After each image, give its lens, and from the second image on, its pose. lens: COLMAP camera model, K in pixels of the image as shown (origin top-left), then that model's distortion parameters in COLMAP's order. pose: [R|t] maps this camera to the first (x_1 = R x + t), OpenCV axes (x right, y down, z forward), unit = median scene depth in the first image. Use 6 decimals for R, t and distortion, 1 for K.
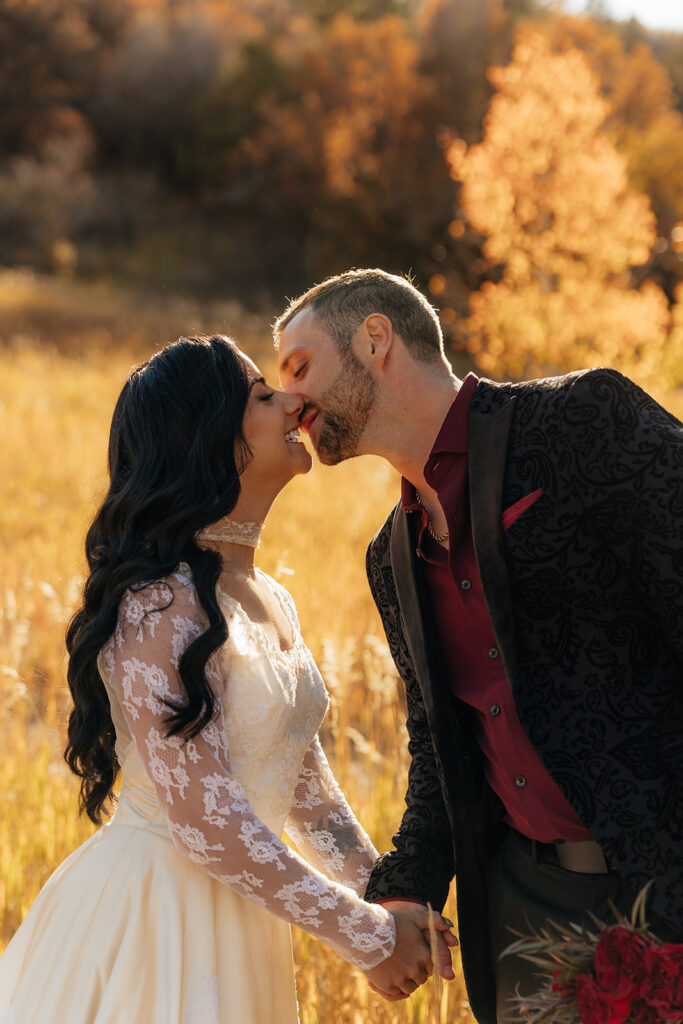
lens RADIAL K [[1551.9, 0, 340.1], [0, 1551.9, 532.4], [0, 0, 1]] dist [0.008076, 0.083703]
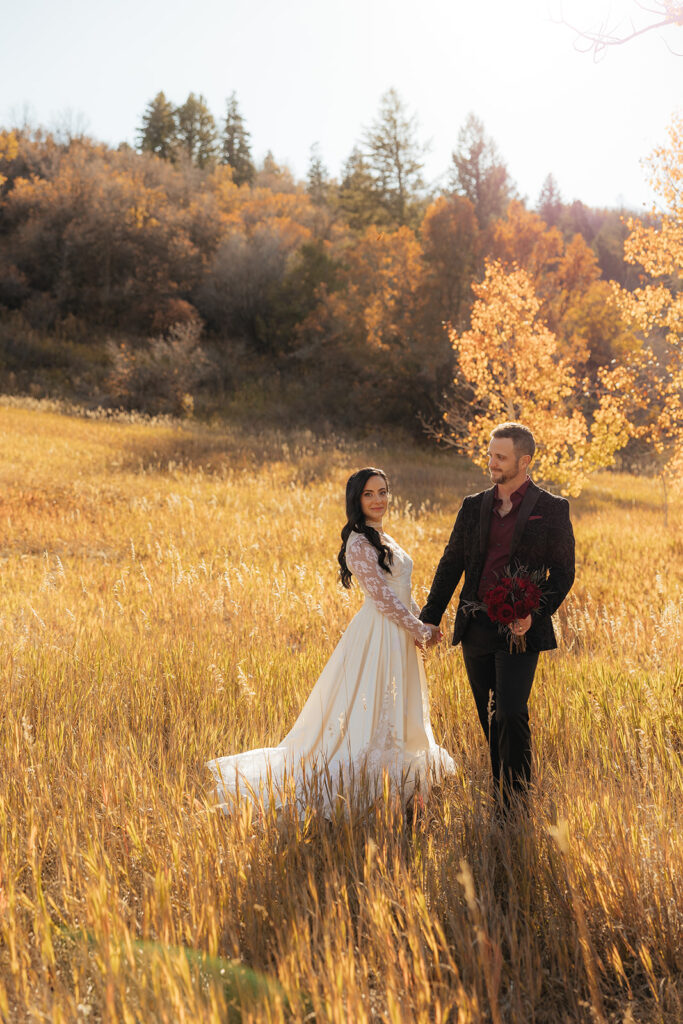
lens RADIAL K [[1551.9, 0, 340.1], [0, 1551.9, 532.4], [0, 0, 1]] dist [0.008076, 0.083703]
pose [[0.998678, -0.049075, -0.015282, -0.024009], [0.048058, 0.996979, -0.061013, 0.047931], [0.018230, 0.060198, 0.998020, -0.544802]]
